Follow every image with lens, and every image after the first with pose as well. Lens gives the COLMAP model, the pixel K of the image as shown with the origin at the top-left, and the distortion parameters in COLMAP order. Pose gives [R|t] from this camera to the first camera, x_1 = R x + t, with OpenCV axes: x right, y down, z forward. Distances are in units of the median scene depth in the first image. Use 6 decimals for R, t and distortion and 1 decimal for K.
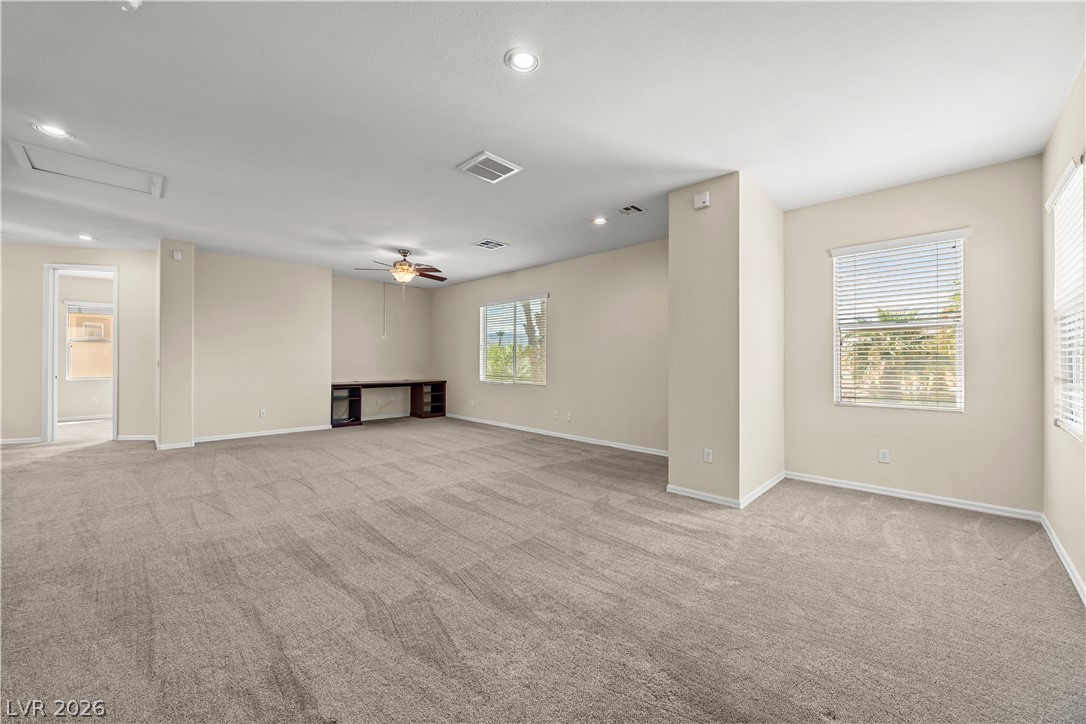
lens RADIAL K [[413.2, 0, 551.9], [0, 413.2, 354.6], [0, 0, 1]] dist [-0.000549, -0.000455]
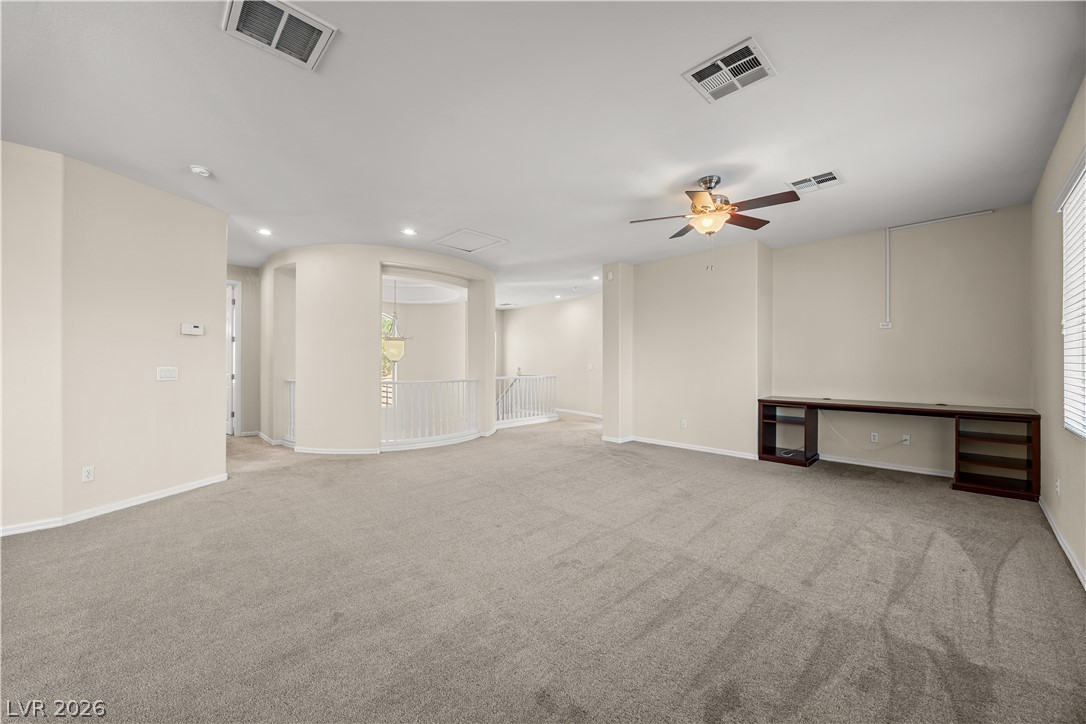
lens RADIAL K [[413.2, 0, 551.9], [0, 413.2, 354.6], [0, 0, 1]] dist [-0.000549, -0.000455]
pose [[-0.013427, -0.033120, -0.999361, 0.196833], [0.009130, 0.999406, -0.033244, 0.015455], [0.999868, -0.009571, -0.013117, 0.649842]]
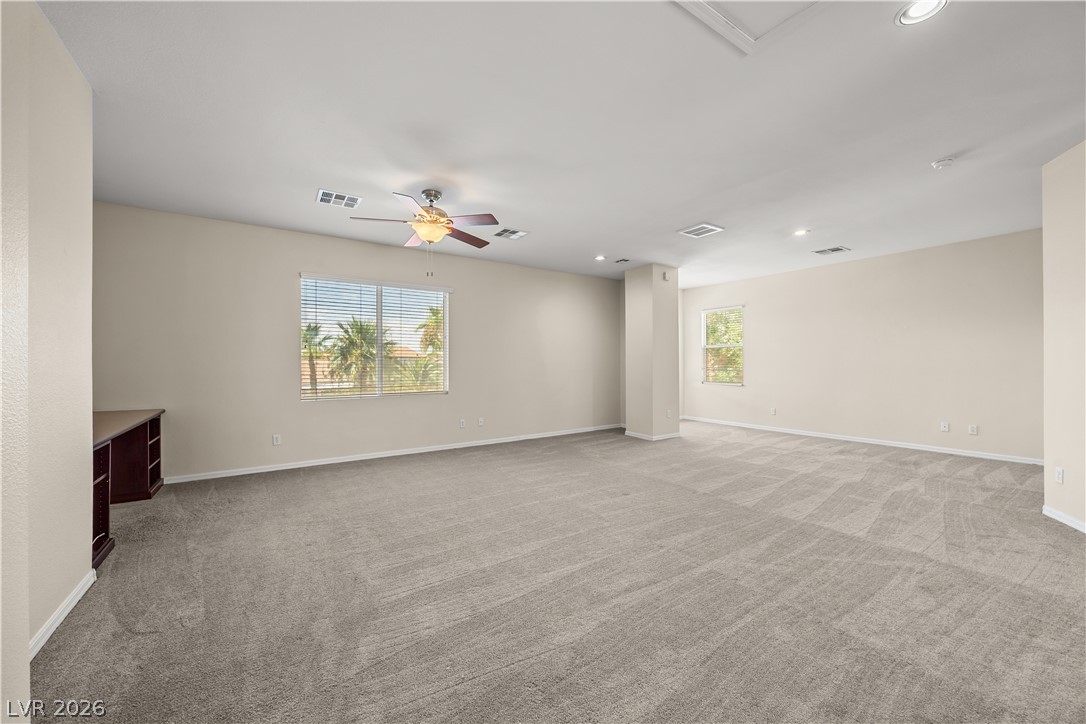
lens RADIAL K [[413.2, 0, 551.9], [0, 413.2, 354.6], [0, 0, 1]] dist [-0.000549, -0.000455]
pose [[0.186535, 0.010641, 0.982391, -0.785993], [-0.001996, 0.999943, -0.010453, 0.002042], [-0.982446, -0.000011, 0.186546, 0.584880]]
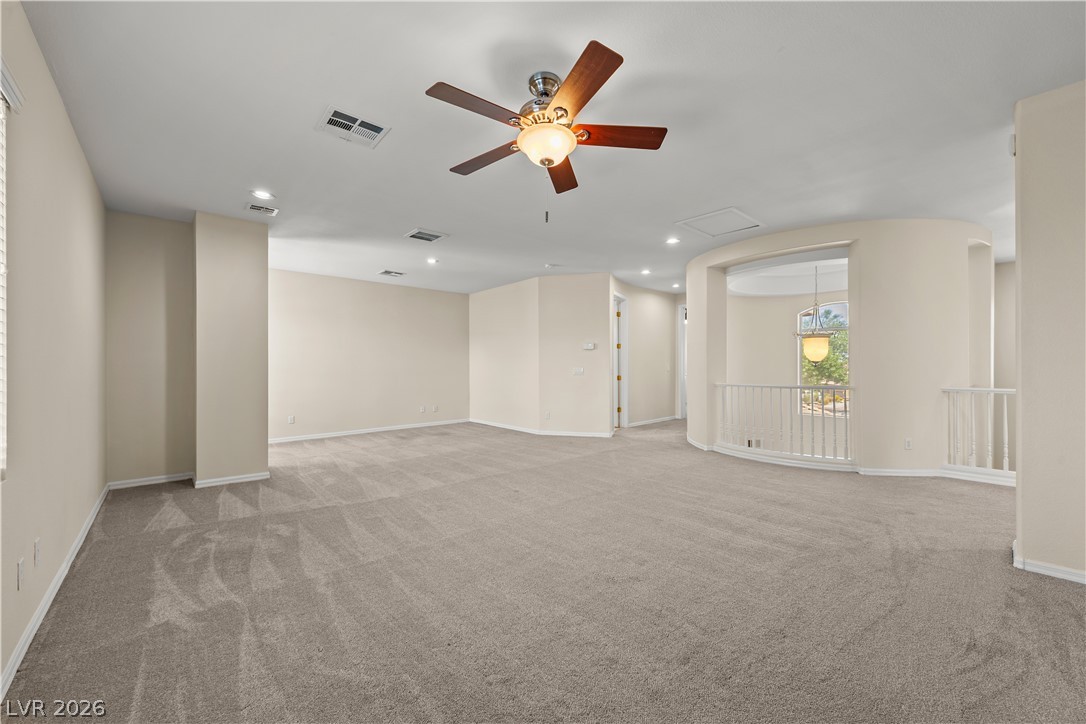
lens RADIAL K [[417.6, 0, 551.1], [0, 417.6, 366.9], [0, 0, 1]] dist [0.001232, -0.000025]
pose [[-0.997515, -0.003854, 0.070352, -0.325735], [-0.004161, 0.999982, -0.004215, 0.010939], [-0.070334, -0.004498, -0.997513, 1.157748]]
